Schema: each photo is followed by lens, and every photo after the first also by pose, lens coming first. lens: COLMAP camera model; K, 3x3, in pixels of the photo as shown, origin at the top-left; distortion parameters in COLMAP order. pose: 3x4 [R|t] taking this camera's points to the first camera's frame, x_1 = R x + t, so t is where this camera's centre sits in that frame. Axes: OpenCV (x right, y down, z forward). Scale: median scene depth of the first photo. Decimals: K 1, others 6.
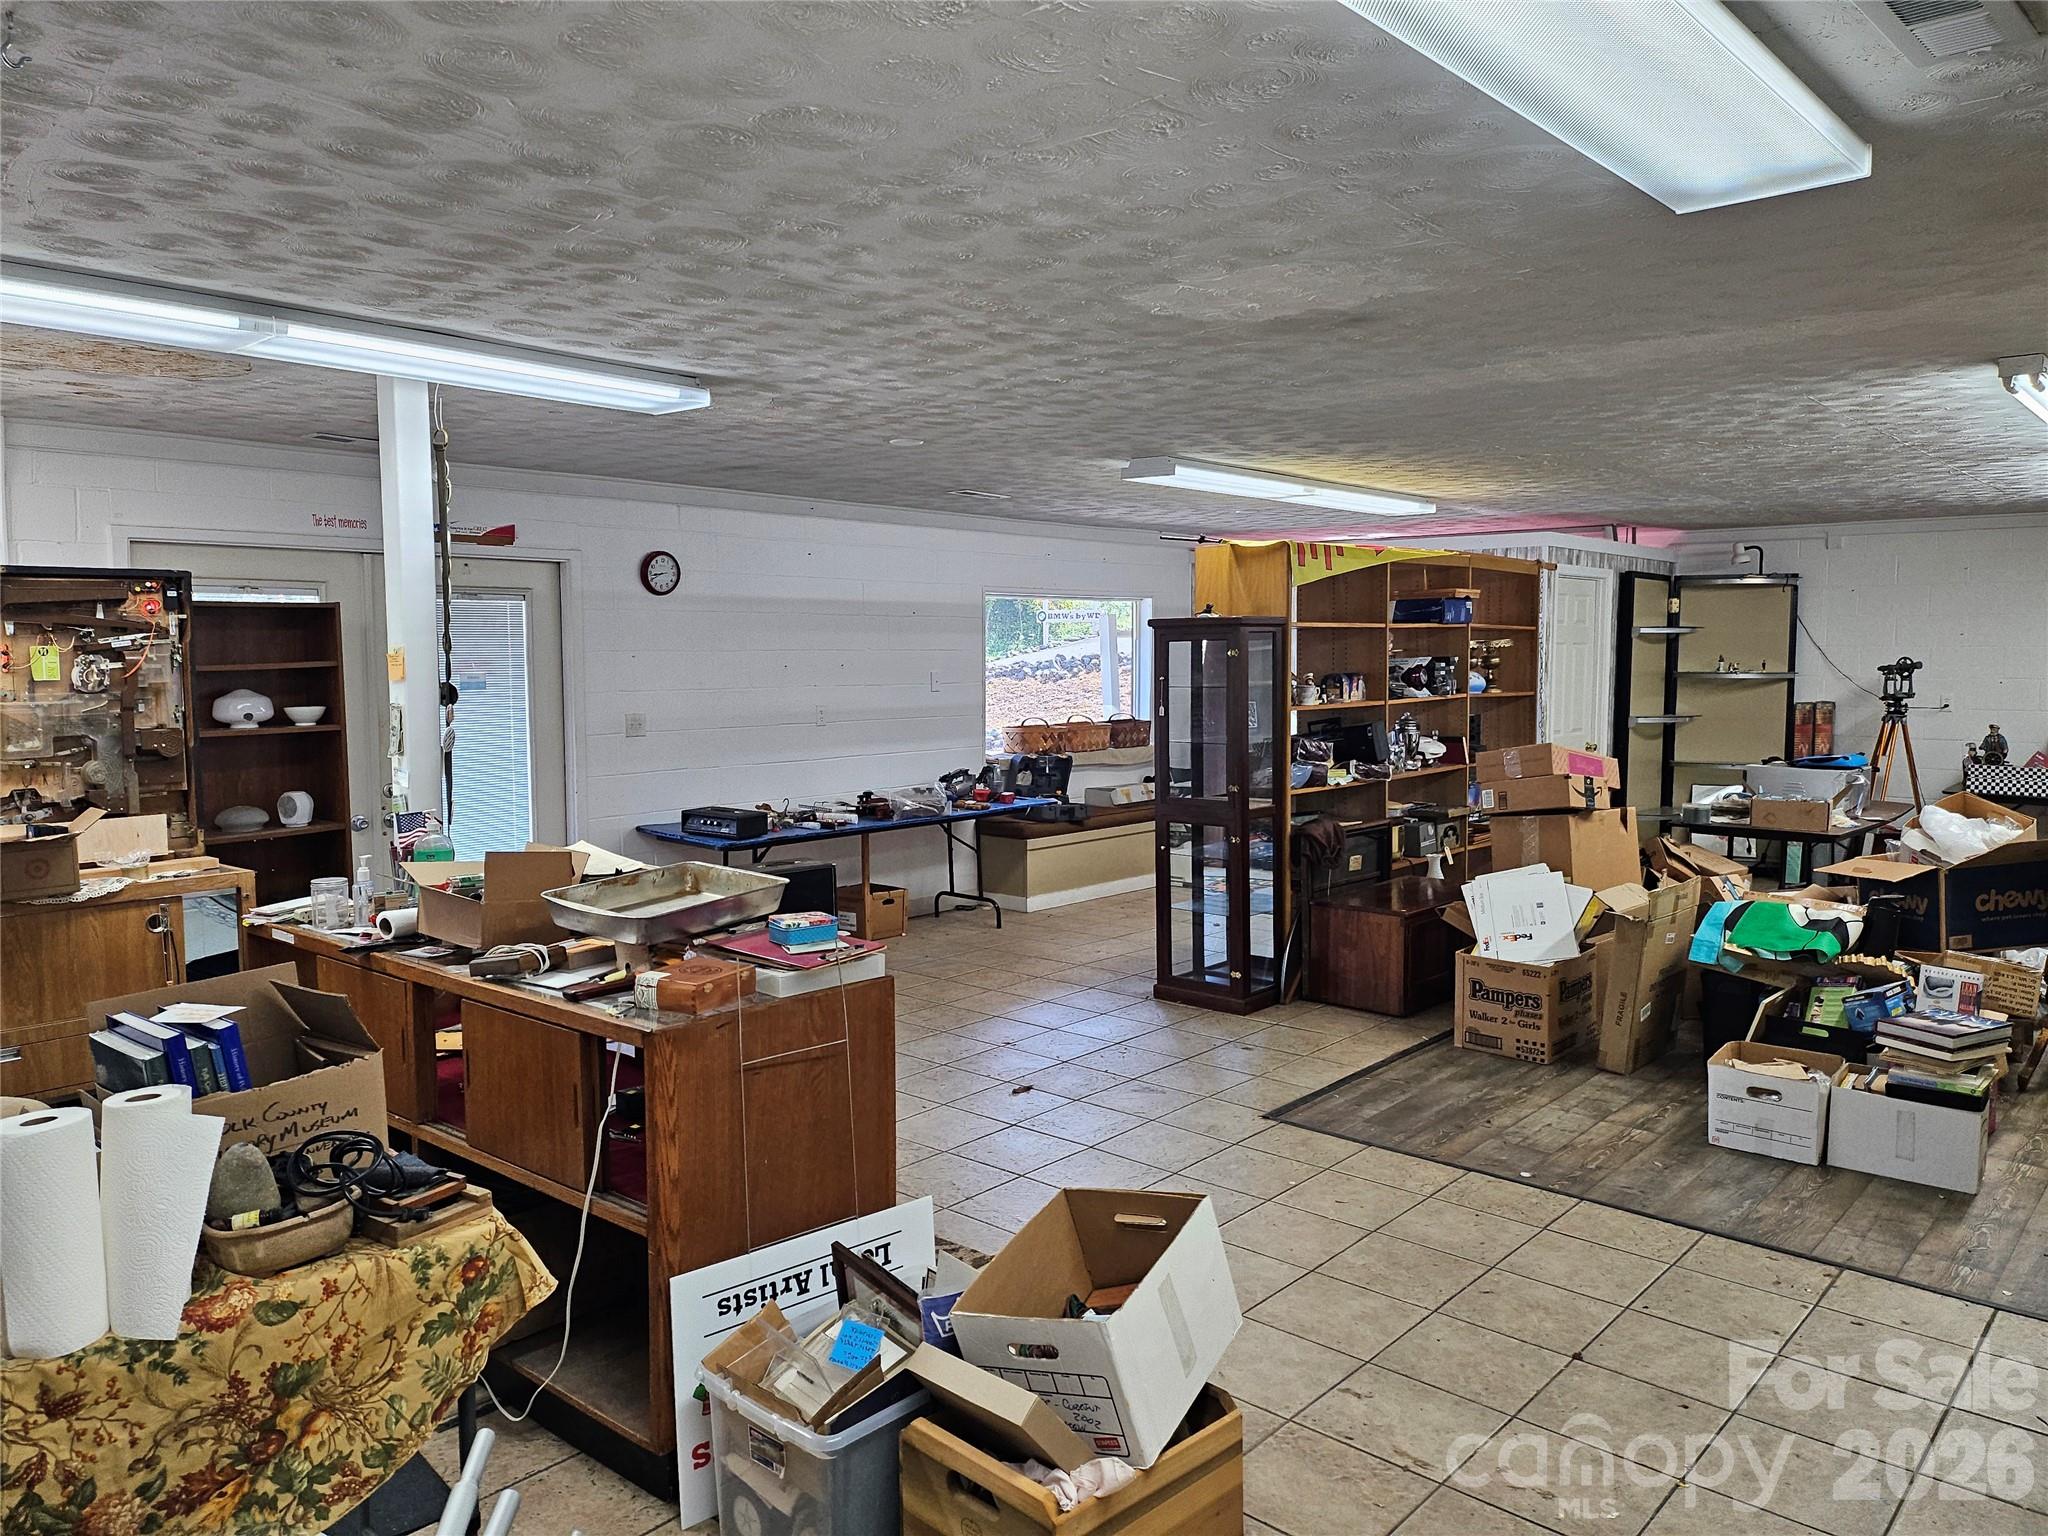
lens RADIAL K [[1417.2, 0, 1033.5], [0, 1417.2, 770.2], [0, 0, 1]] dist [0.086466, -0.090964]
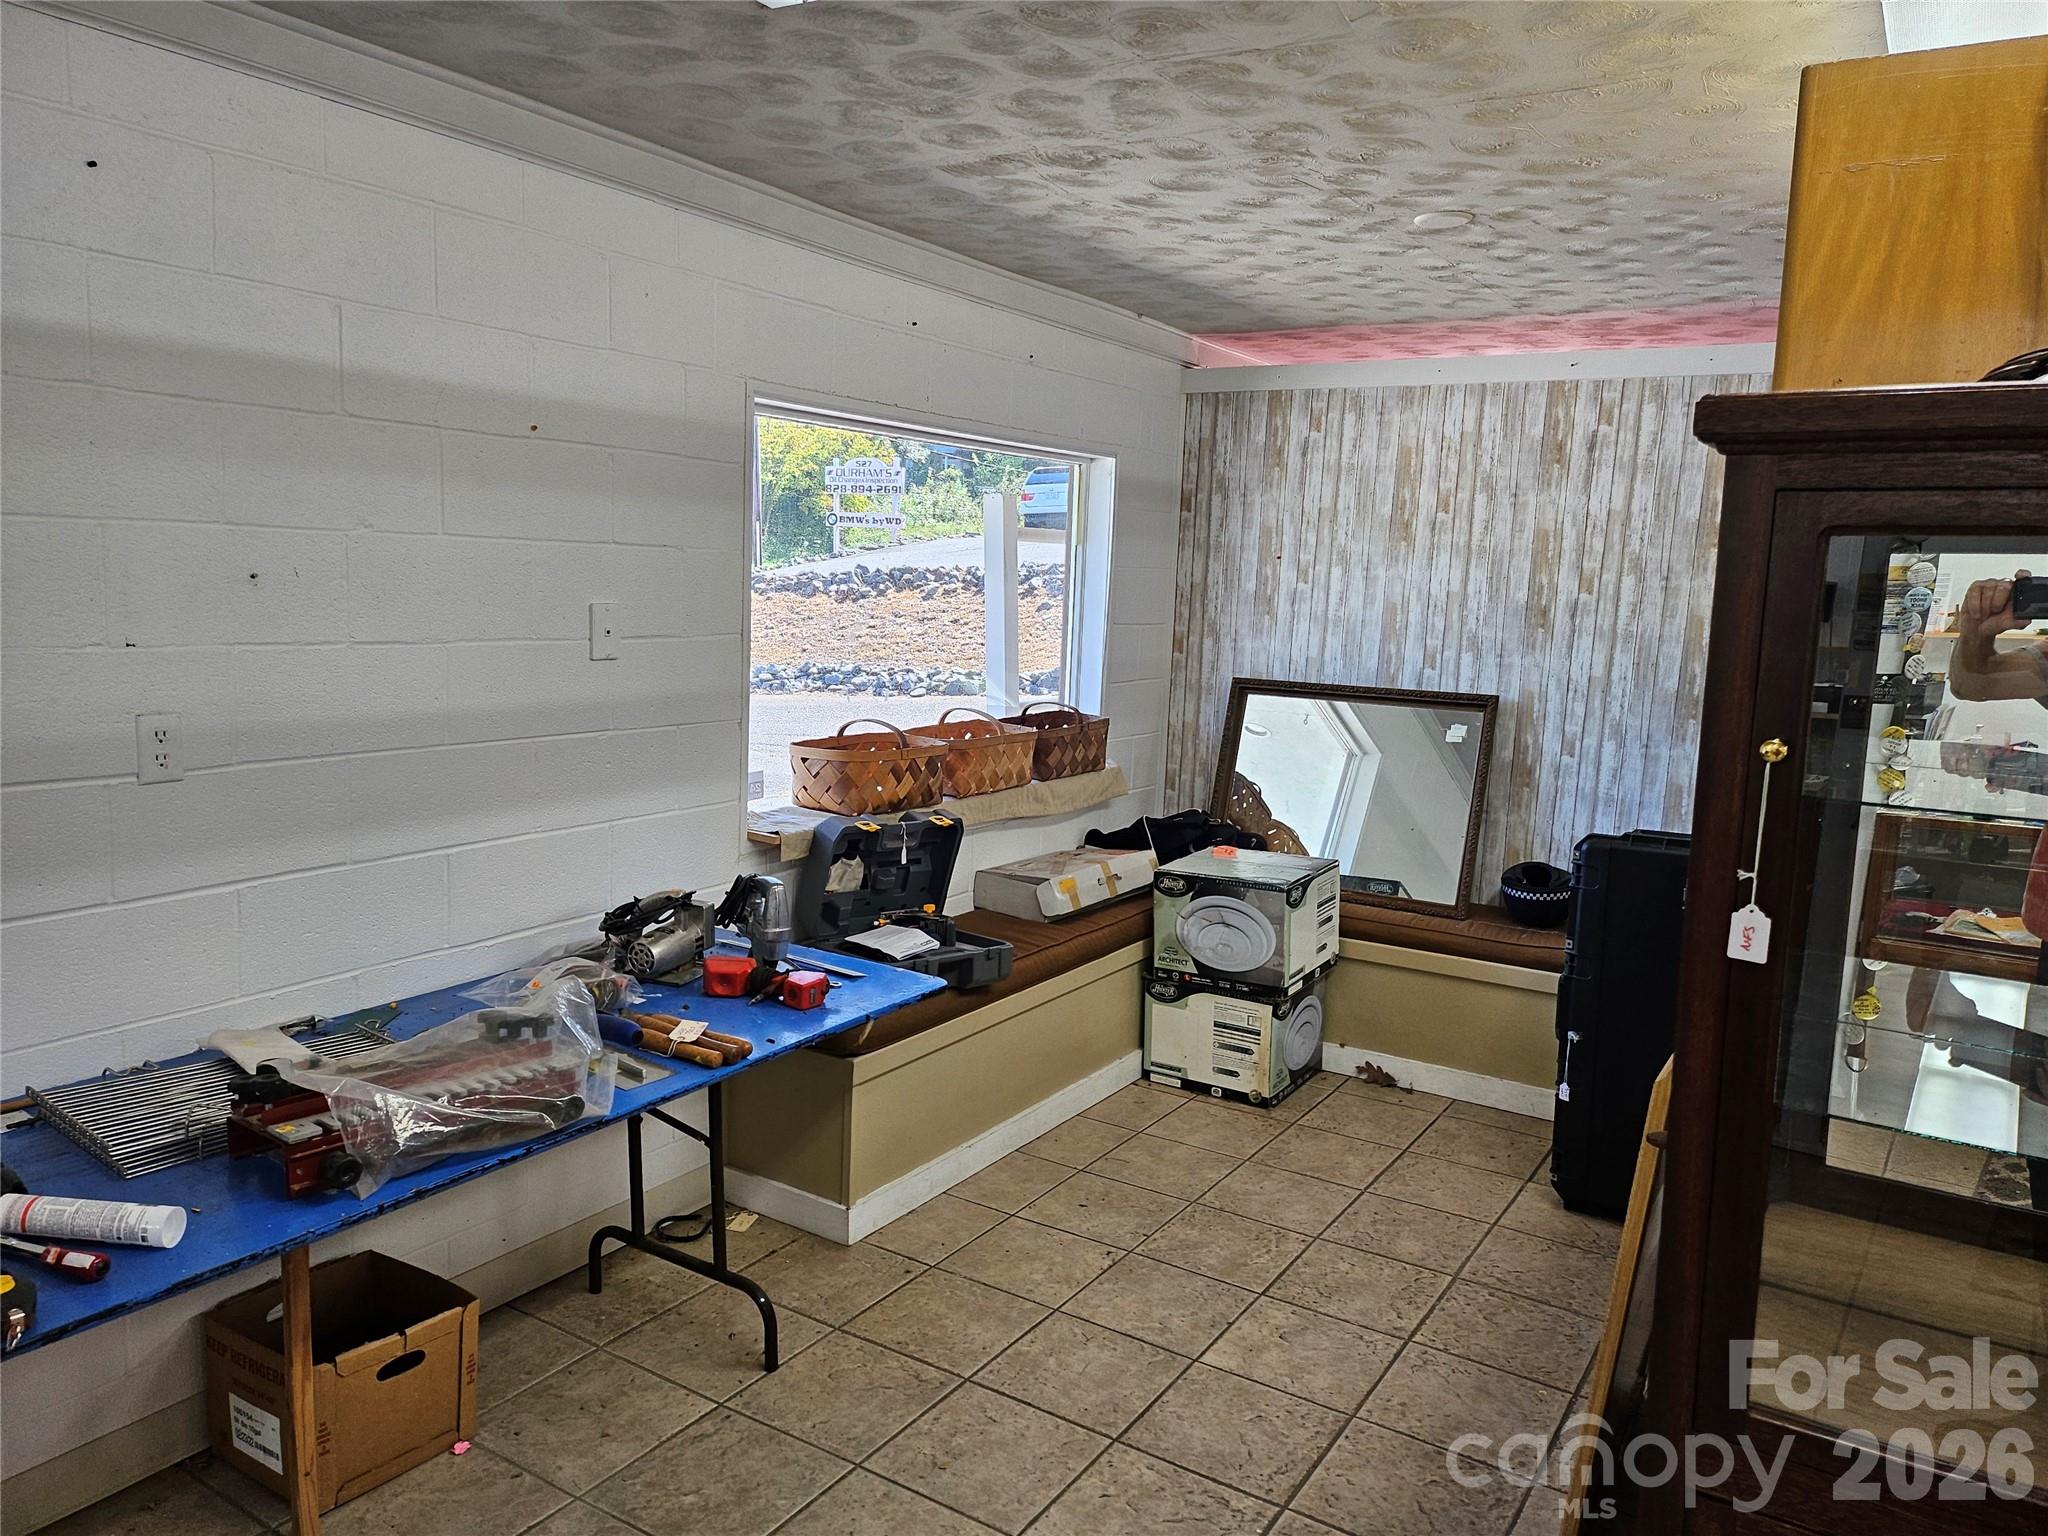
lens RADIAL K [[1417.2, 0, 1033.5], [0, 1417.2, 770.2], [0, 0, 1]] dist [0.086466, -0.090964]
pose [[0.987867, 0.018480, 0.154201, -0.016022], [-0.027701, 0.997940, 0.057868, -0.048032], [-0.152814, -0.061437, 0.986343, 0.586590]]
